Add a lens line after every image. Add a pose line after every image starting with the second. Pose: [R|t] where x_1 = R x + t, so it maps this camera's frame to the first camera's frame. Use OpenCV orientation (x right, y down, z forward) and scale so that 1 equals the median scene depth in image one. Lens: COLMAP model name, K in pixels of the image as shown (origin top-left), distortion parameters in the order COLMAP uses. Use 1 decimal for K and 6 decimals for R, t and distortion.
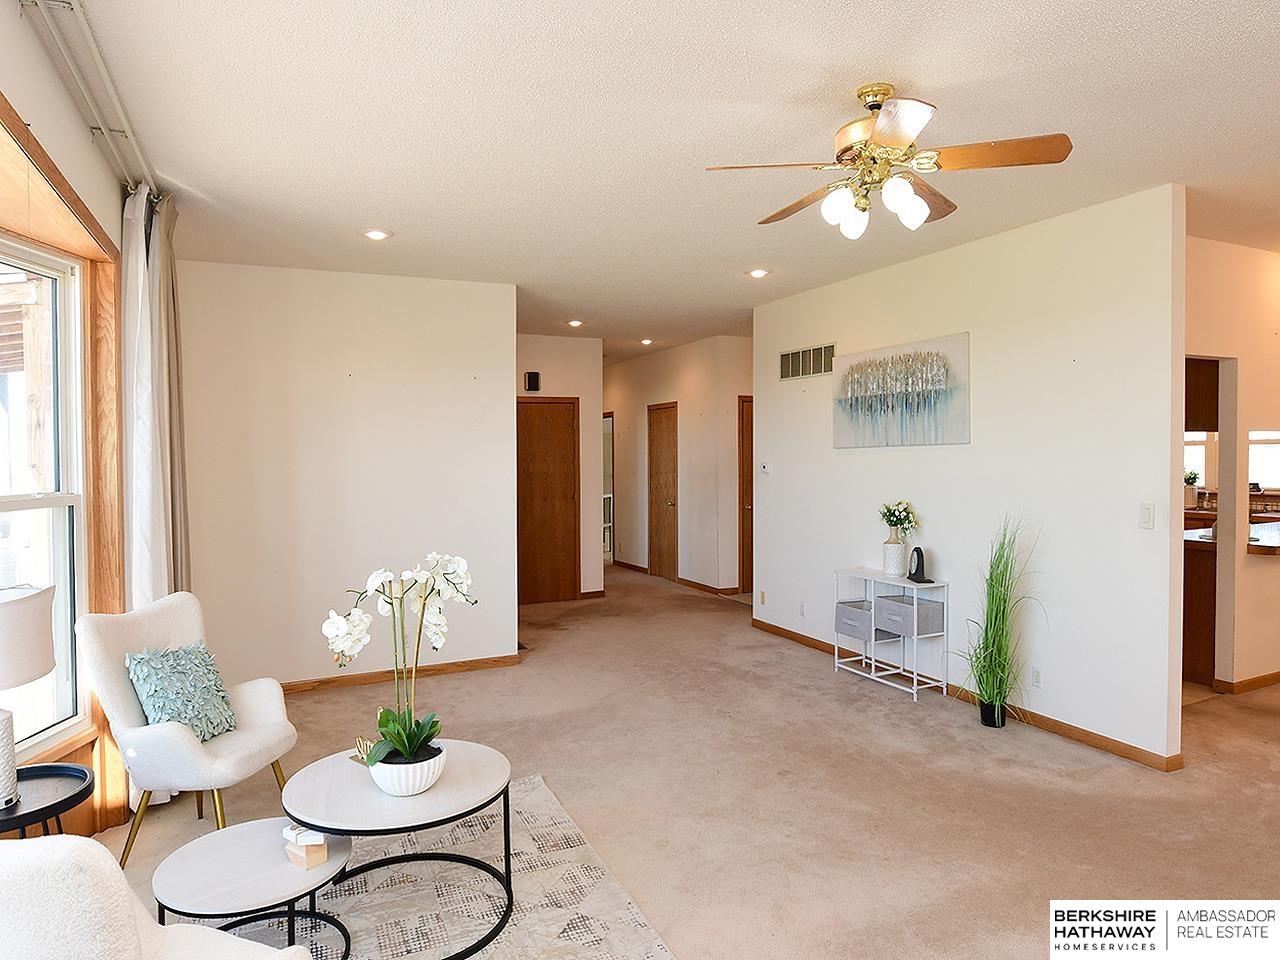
lens RADIAL K [[795.2, 0, 640.0], [0, 795.2, 480.0], [0, 0, 1]] dist [-0.002001, -0.000267]
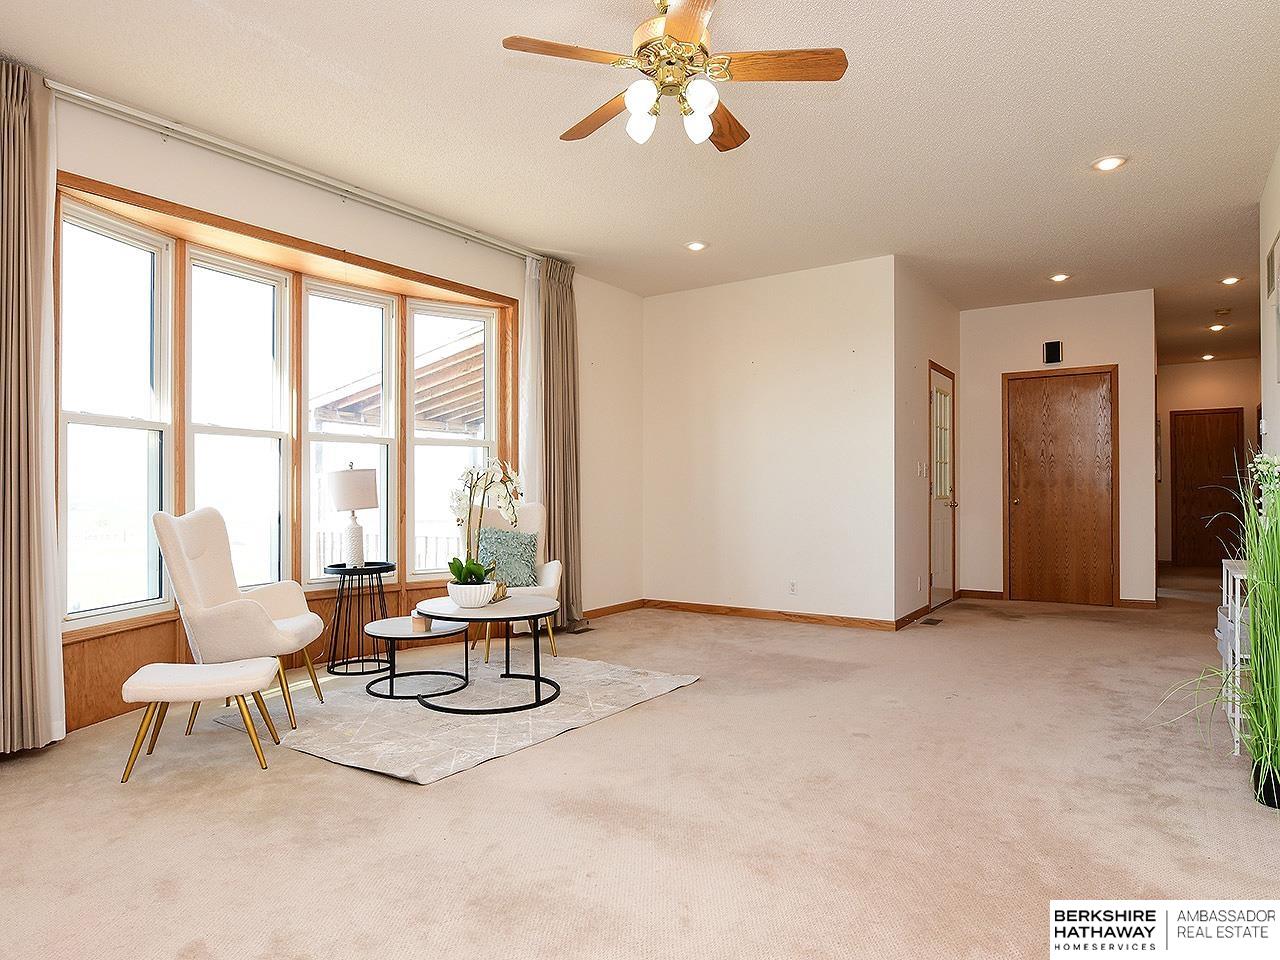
lens RADIAL K [[779.4, 0, 658.6], [0, 779.4, 482.1], [0, 0, 1]] dist [-0.003084, -0.012848]
pose [[0.533836, 0.007600, -0.845554, 0.687860], [-0.030594, 0.999479, -0.010332, 0.084842], [0.845034, 0.031384, 0.533790, 0.283709]]
